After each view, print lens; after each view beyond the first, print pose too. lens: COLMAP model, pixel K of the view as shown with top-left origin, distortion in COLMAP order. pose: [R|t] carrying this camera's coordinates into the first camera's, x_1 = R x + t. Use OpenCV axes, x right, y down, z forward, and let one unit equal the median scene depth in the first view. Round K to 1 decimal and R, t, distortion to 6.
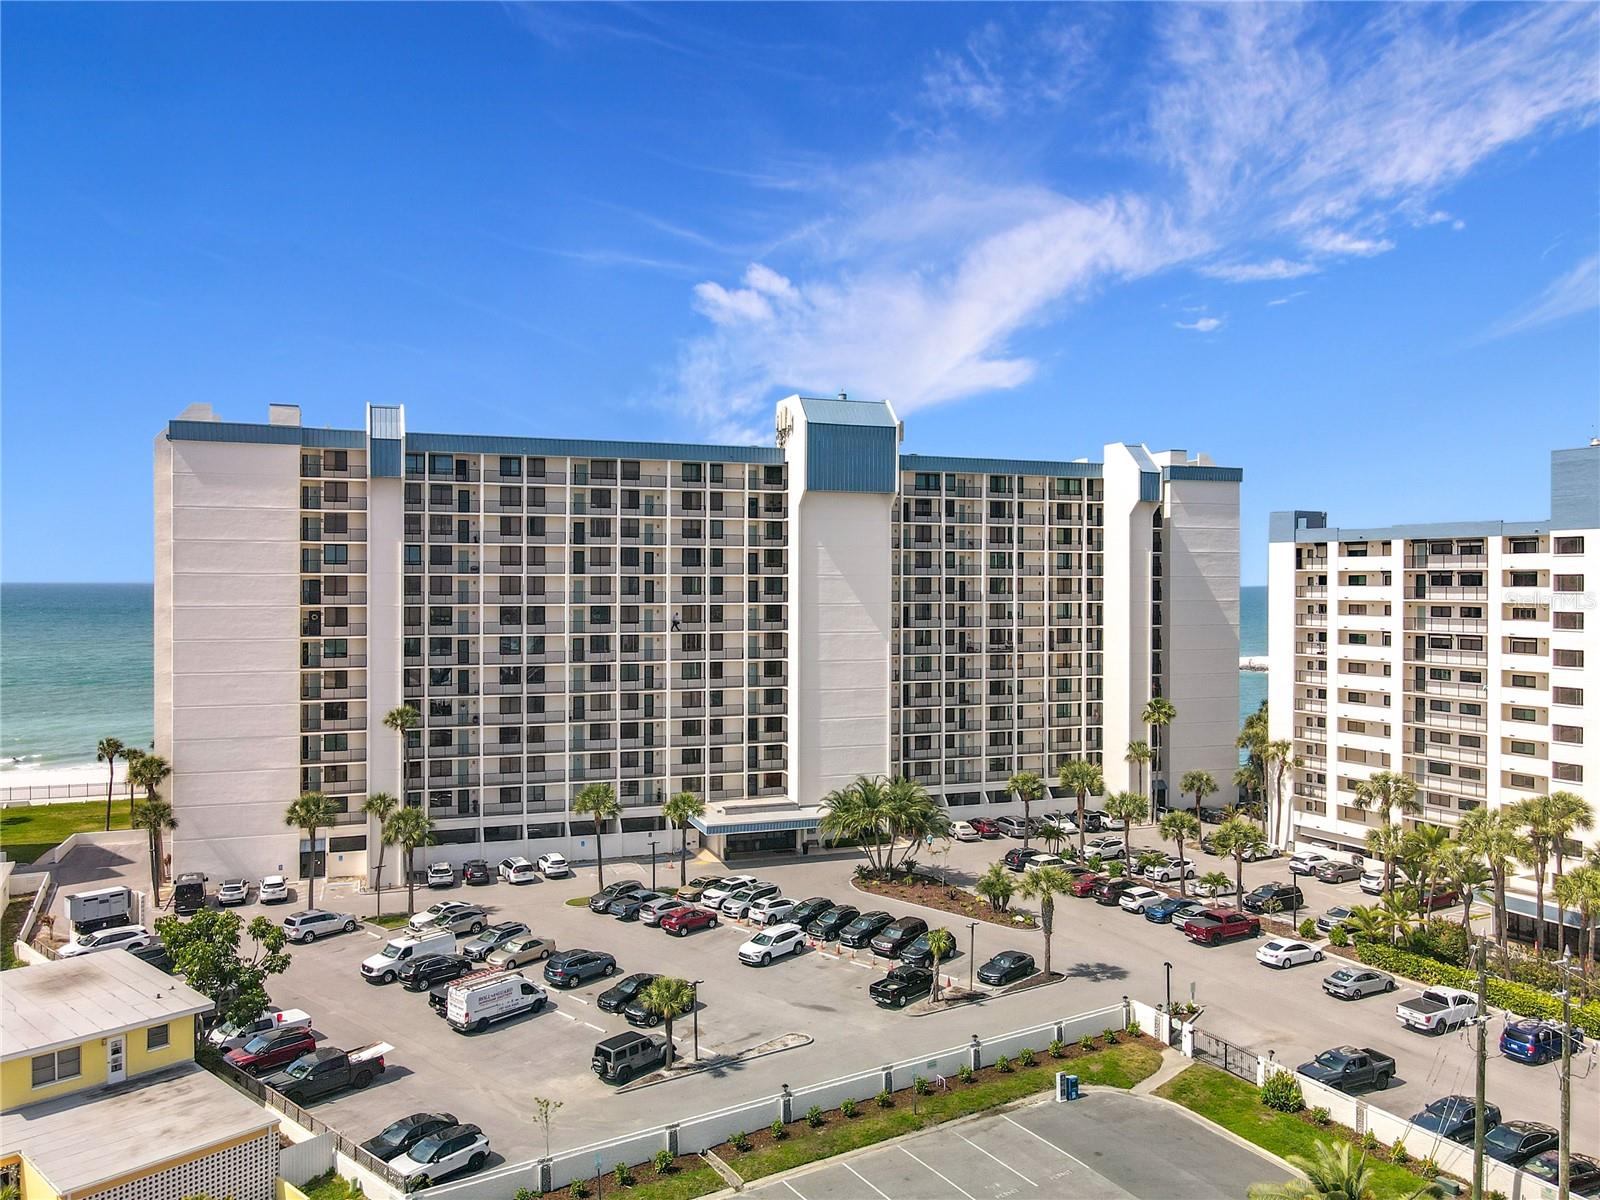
lens RADIAL K [[1192.2, 0, 798.1], [0, 1192.2, 611.2], [0, 0, 1]] dist [0.008409, 0.005383]
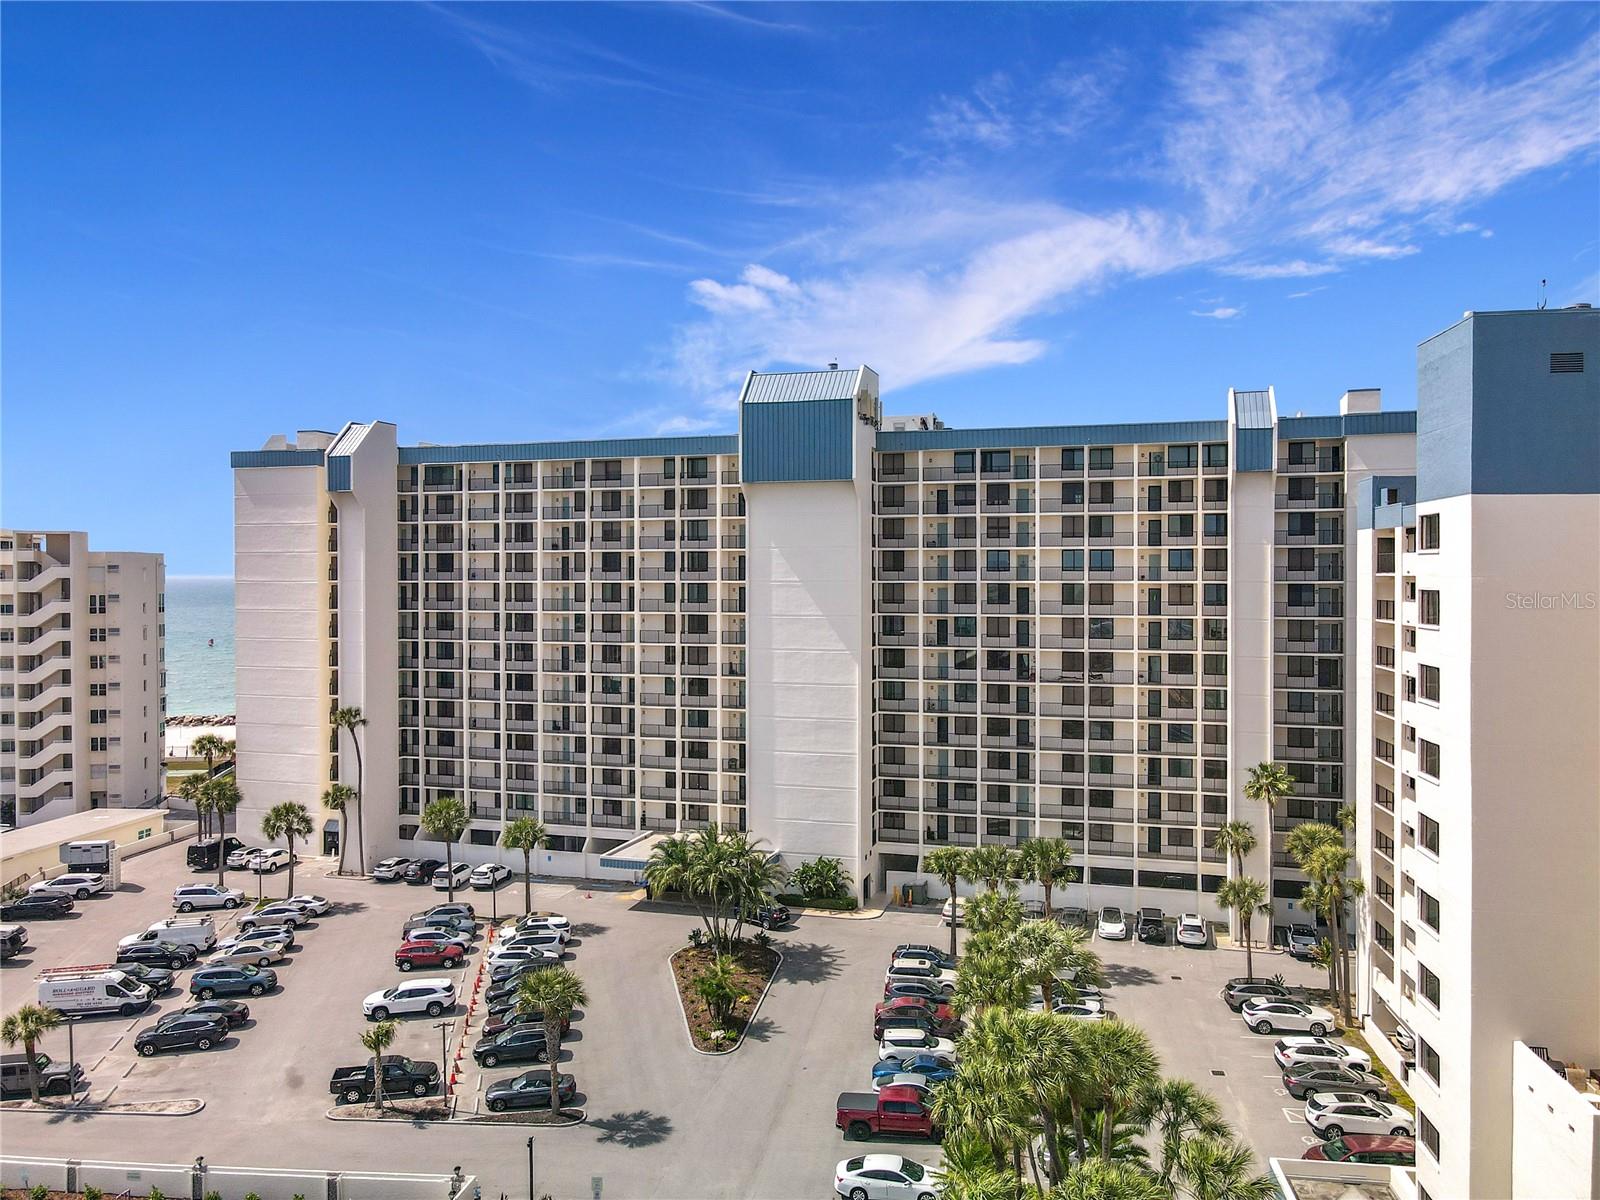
lens RADIAL K [[1192.2, 0, 798.1], [0, 1192.2, 611.2], [0, 0, 1]] dist [0.008409, 0.005383]
pose [[0.800465, 0.015446, -0.599180, 0.696807], [-0.012580, 0.999881, 0.008969, -0.021721], [0.599247, 0.000359, 0.800564, 0.428212]]
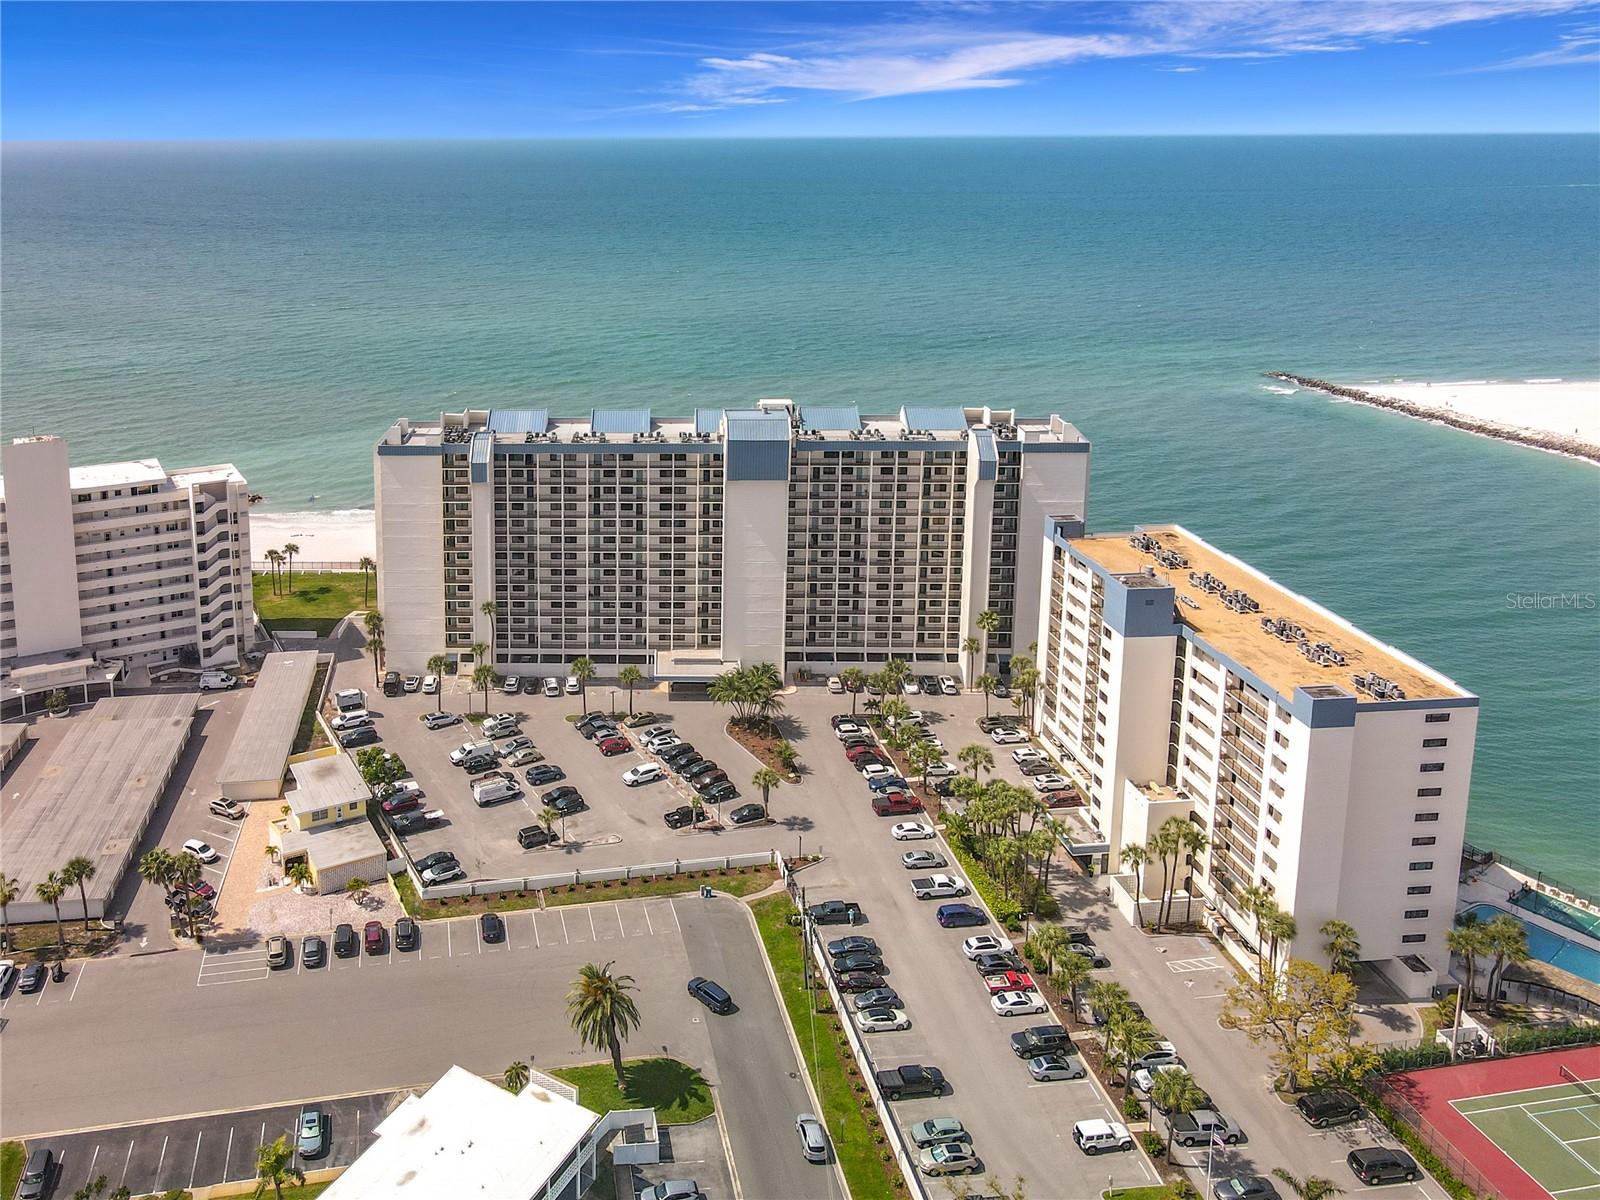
lens RADIAL K [[1259.5, 0, 584.9], [0, 1259.5, 425.4], [0, 0, 1]] dist [-0.001178, 0.007616]
pose [[0.921296, 0.073994, -0.381757, 0.591225], [0.006844, 0.978492, 0.206173, -0.653569], [0.388801, -0.192559, 0.900974, -0.721987]]
